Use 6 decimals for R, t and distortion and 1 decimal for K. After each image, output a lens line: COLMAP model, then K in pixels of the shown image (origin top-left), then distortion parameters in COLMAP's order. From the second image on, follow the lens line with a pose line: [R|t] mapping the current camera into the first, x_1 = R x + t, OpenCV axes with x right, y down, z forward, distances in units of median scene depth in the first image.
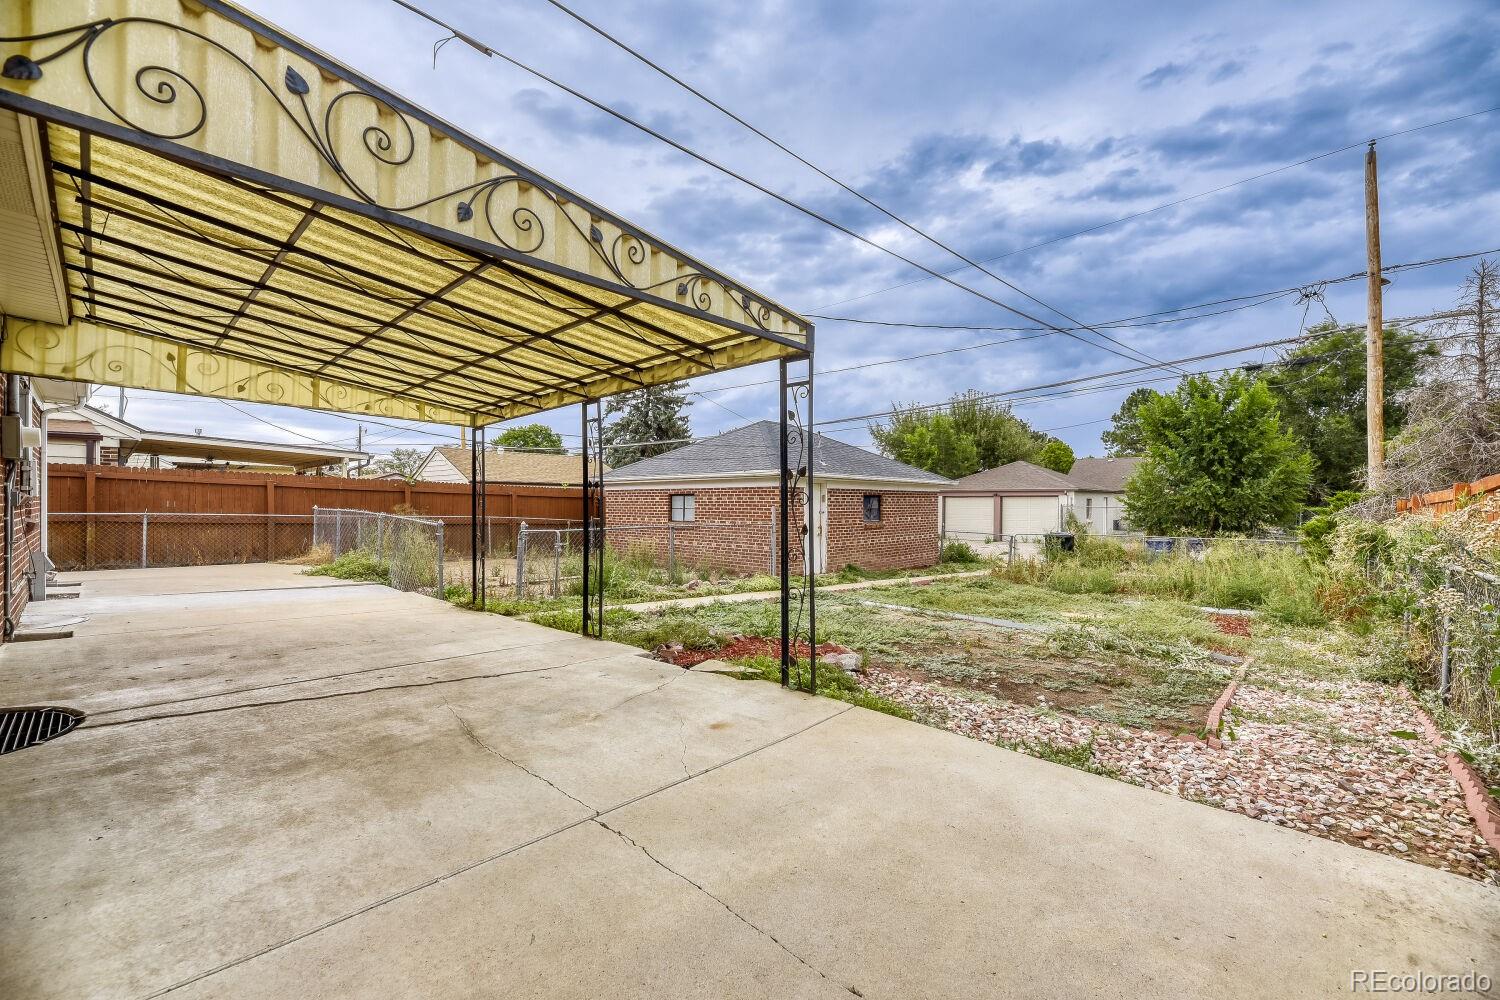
lens RADIAL K [[611.1, 0, 747.3], [0, 611.1, 499.4], [0, 0, 1]] dist [-0.001551, -0.000375]
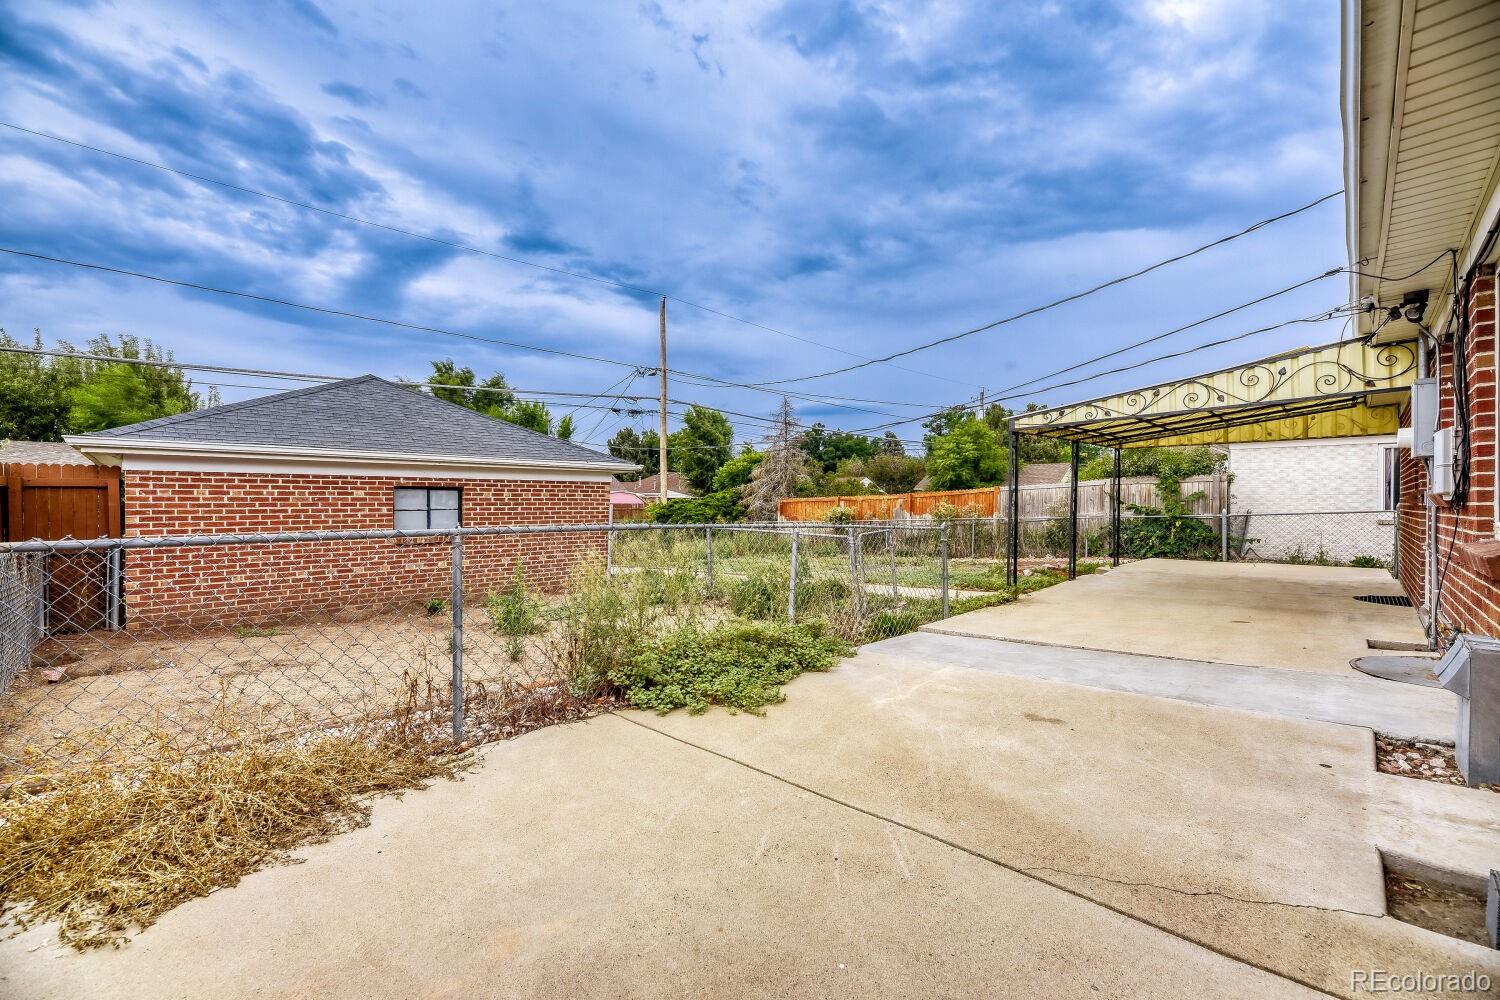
lens RADIAL K [[611.1, 0, 747.3], [0, 611.1, 499.4], [0, 0, 1]] dist [-0.001551, -0.000375]
pose [[0.025025, 0.002256, 0.999684, -0.718199], [-0.004268, 0.999989, -0.002150, 0.004121], [-0.999678, -0.004213, 0.025035, 0.671163]]
